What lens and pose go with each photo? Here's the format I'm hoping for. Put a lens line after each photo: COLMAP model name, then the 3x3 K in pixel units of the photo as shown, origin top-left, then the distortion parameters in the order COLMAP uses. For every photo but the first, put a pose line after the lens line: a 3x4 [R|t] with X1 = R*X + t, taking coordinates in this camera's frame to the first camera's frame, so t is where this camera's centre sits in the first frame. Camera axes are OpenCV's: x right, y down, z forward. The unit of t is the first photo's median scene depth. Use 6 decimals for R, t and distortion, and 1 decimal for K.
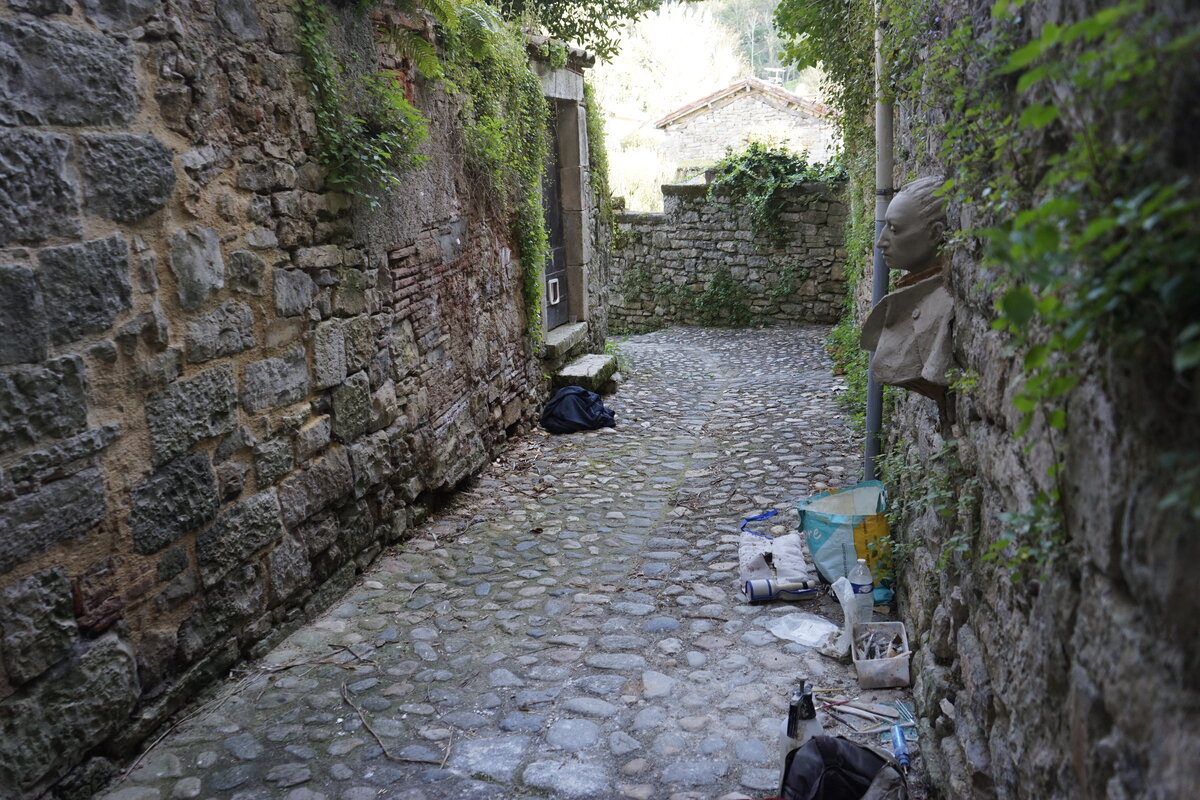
lens RADIAL K [[958.8, 0, 599.9], [0, 958.8, 396.1], [0, 0, 1]] dist [-0.007107, 0.003104]
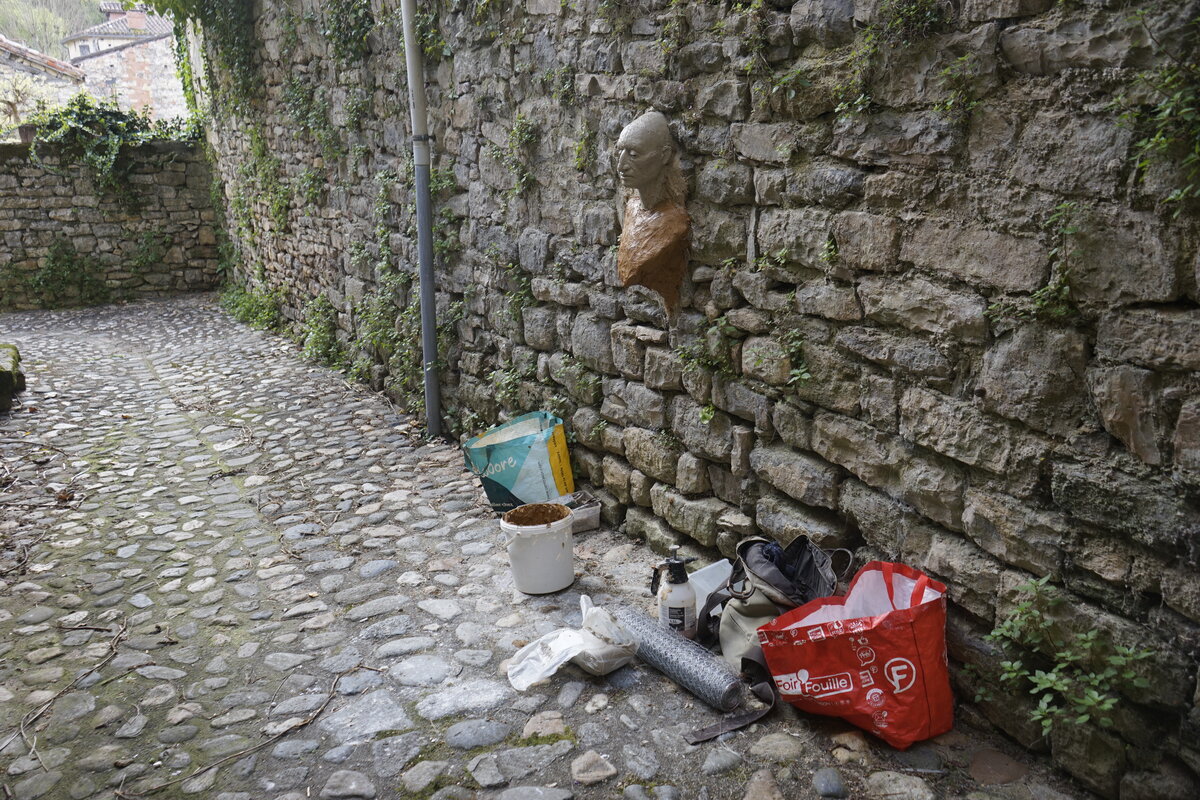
lens RADIAL K [[958.8, 0, 603.6], [0, 958.8, 402.4], [0, 0, 1]] dist [-0.007107, 0.003104]
pose [[0.716853, -0.170112, 0.676154, -0.138886], [0.146753, 0.984867, 0.092194, 0.004351], [-0.681605, 0.033138, 0.730970, 0.034022]]
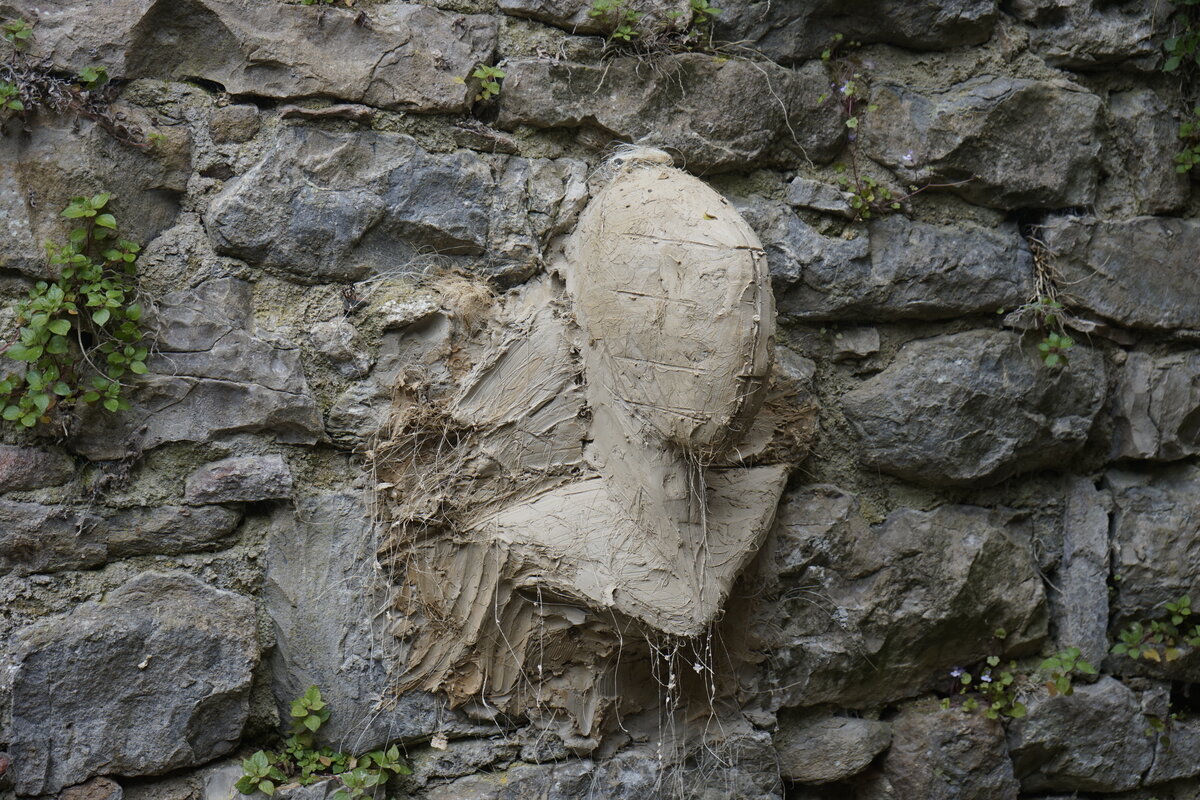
lens RADIAL K [[2472.6, 0, 609.3], [0, 2472.6, 393.8], [0, 0, 1]] dist [-0.021671, 0.000000]
pose [[-0.624552, 0.012377, 0.780885, -0.063032], [0.210339, 0.965594, 0.152924, -0.065871], [-0.752125, 0.259760, -0.605667, 0.353244]]
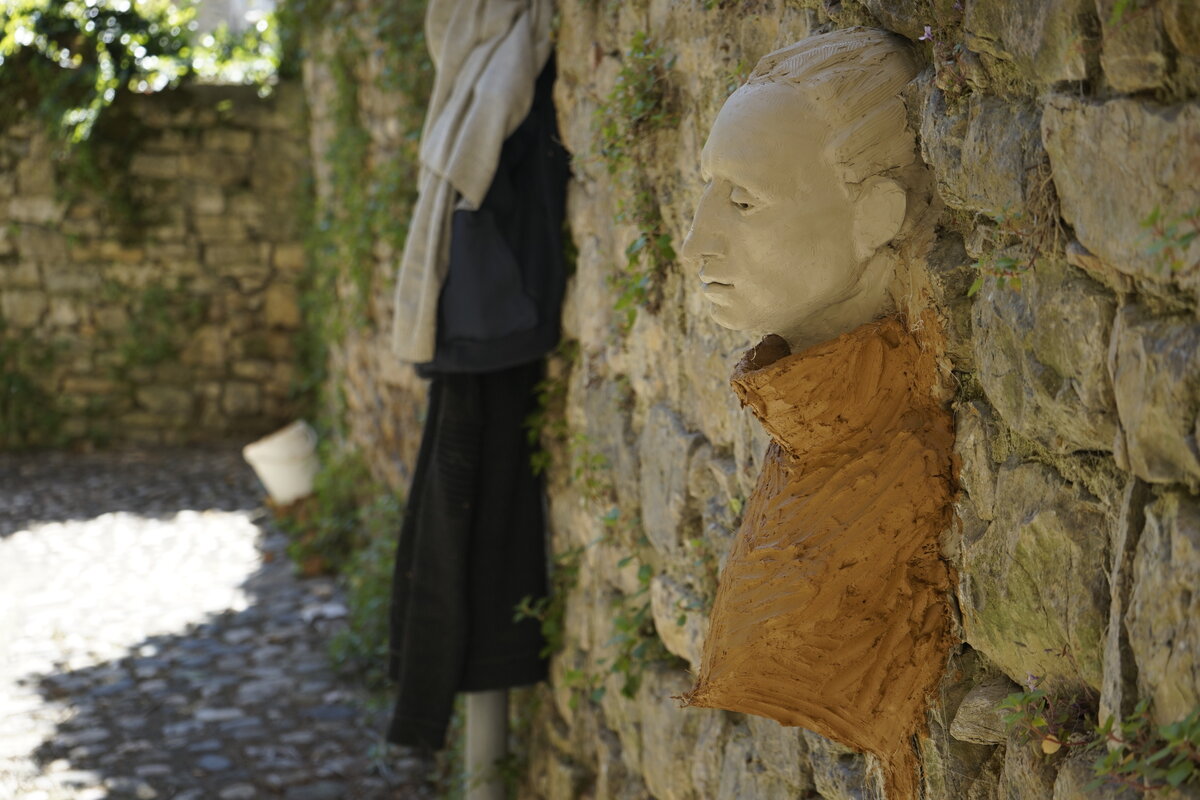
lens RADIAL K [[2294.6, 0, 599.8], [0, 2294.6, 395.4], [0, 0, 1]] dist [-0.031462, 0.000000]
pose [[0.918586, -0.015215, 0.394928, -0.004414], [0.049149, 0.995900, -0.075950, -0.014157], [-0.392153, 0.089177, 0.915567, 0.084845]]
